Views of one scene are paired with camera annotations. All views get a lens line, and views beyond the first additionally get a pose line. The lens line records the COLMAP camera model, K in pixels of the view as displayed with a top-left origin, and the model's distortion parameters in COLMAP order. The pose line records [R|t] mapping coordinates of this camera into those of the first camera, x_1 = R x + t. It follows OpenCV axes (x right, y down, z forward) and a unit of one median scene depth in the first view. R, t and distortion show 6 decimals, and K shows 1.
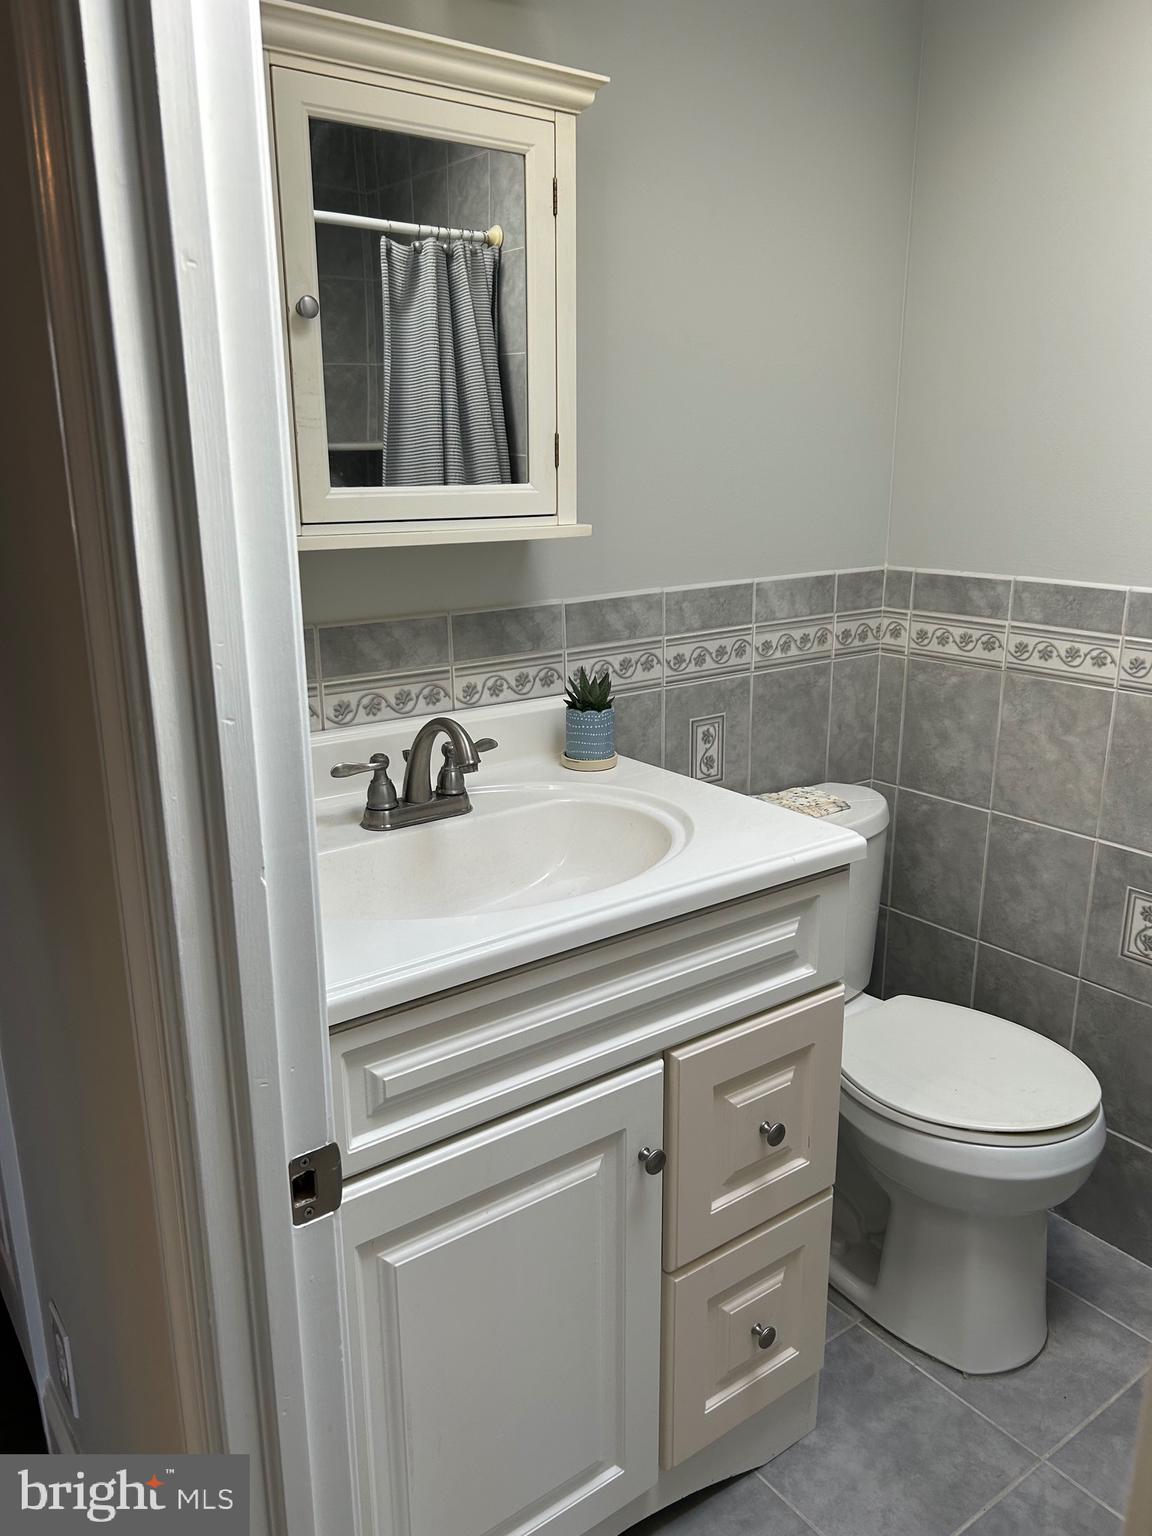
lens RADIAL K [[1172.9, 0, 578.3], [0, 1172.9, 770.0], [0, 0, 1]] dist [0.057842, -0.045904]
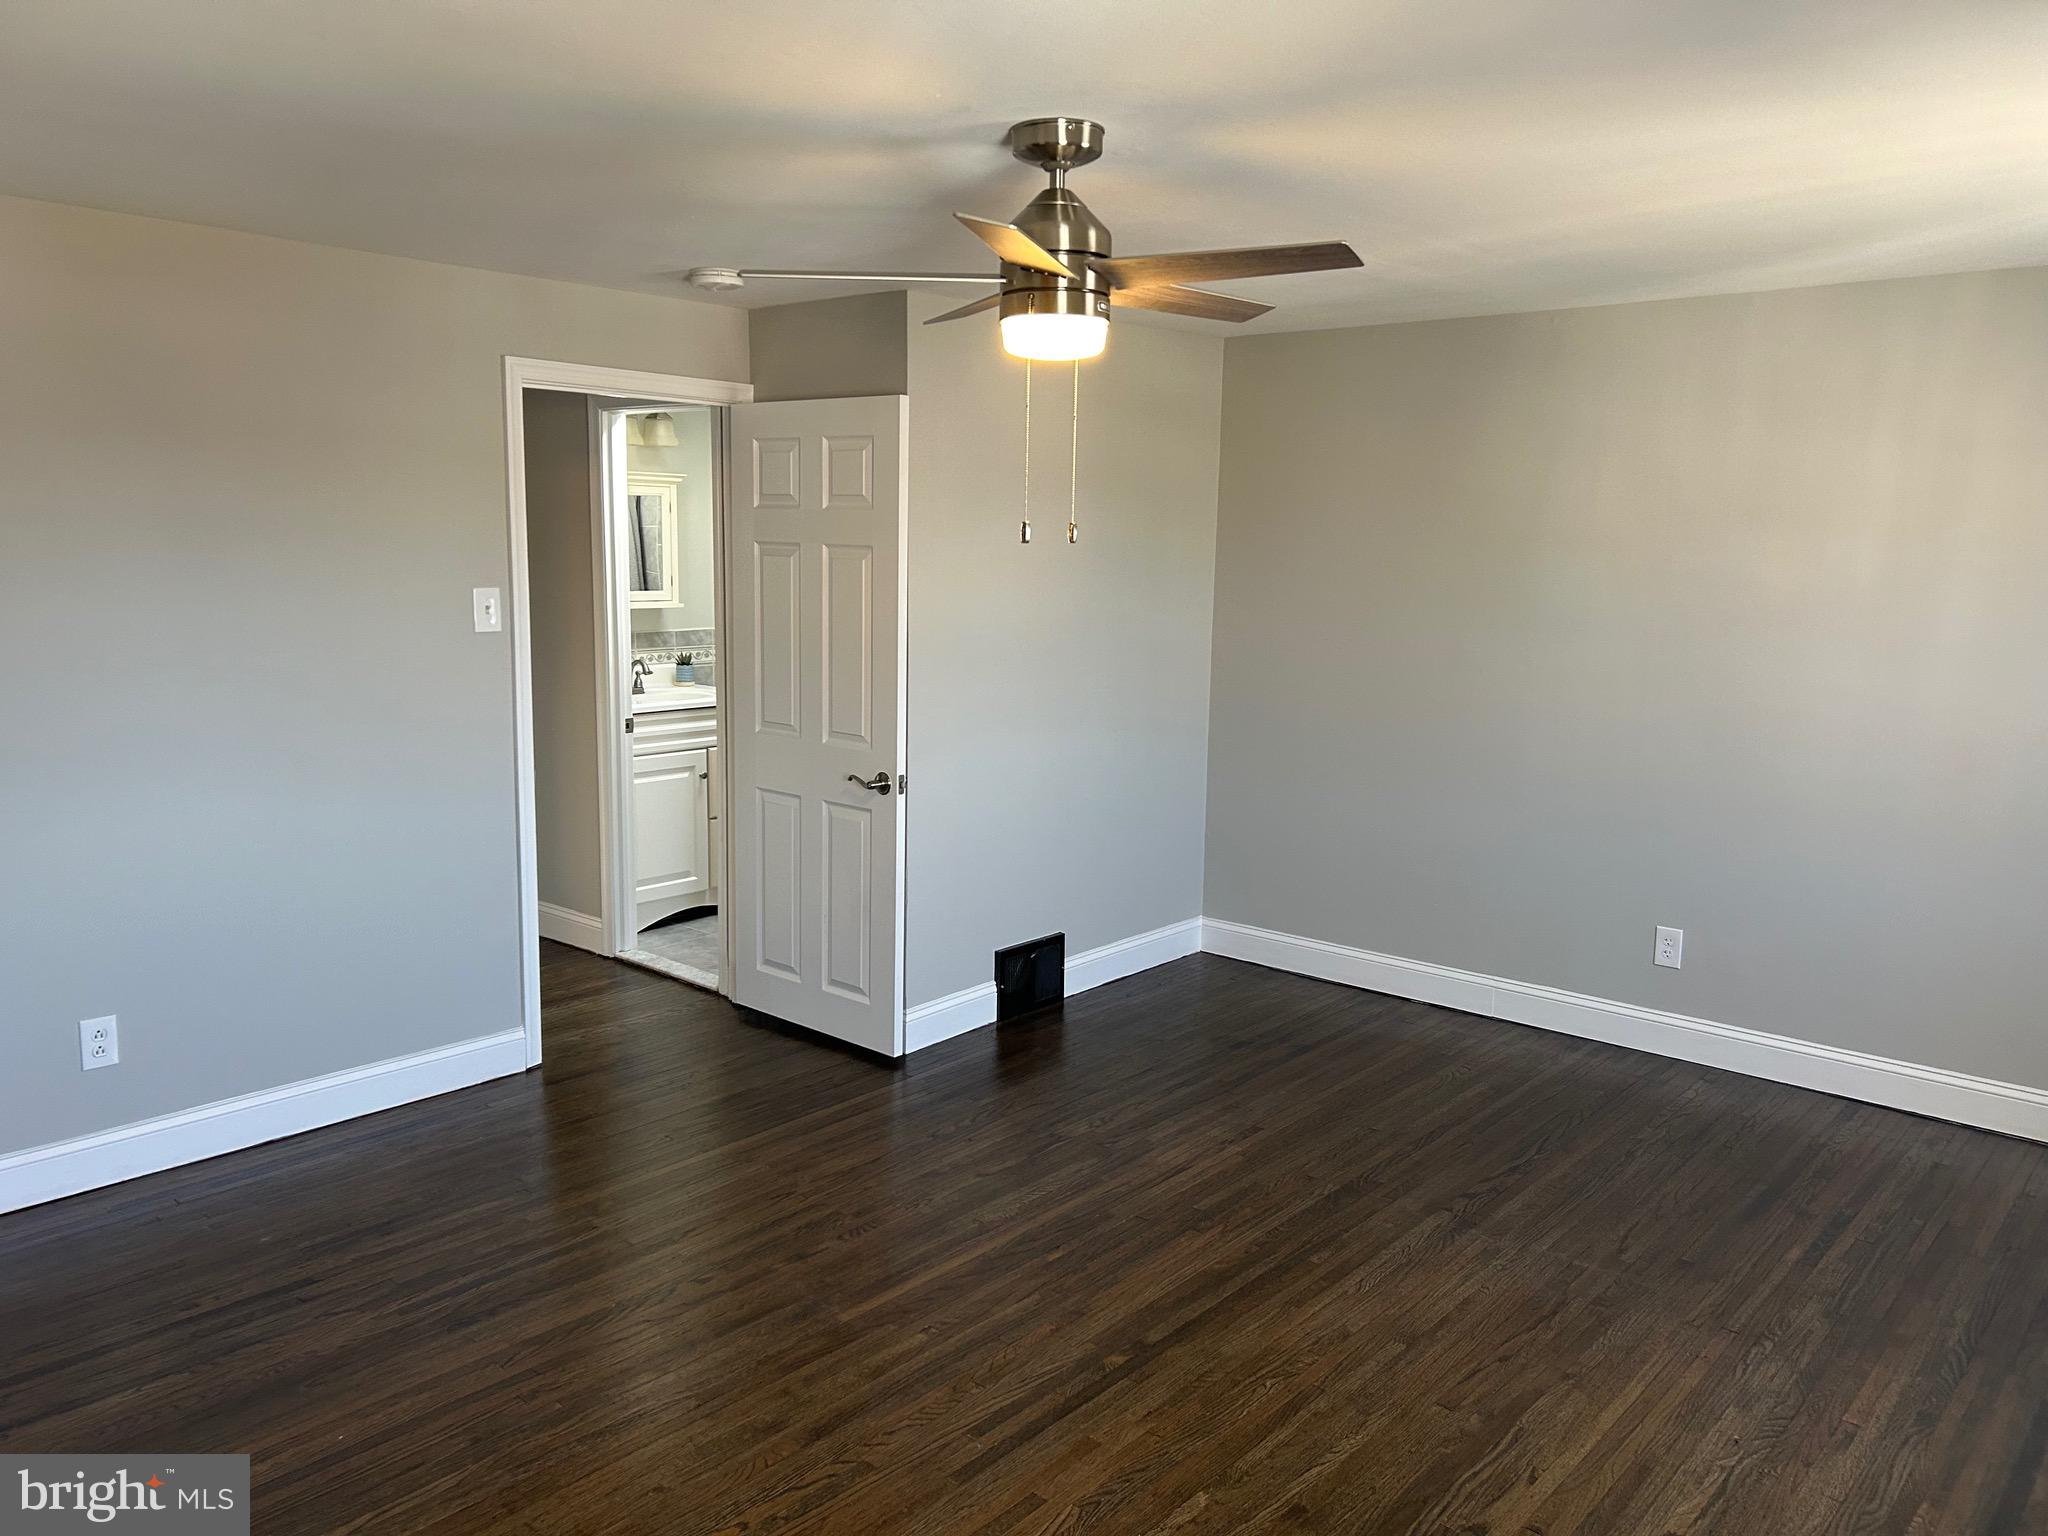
lens RADIAL K [[1563.9, 0, 1011.6], [0, 1563.9, 776.1], [0, 0, 1]] dist [0.057842, -0.045904]
pose [[0.978064, -0.015499, 0.207726, -0.008748], [0.038163, 0.993682, -0.105545, 0.666622], [-0.204777, 0.111157, 0.972476, -2.936691]]
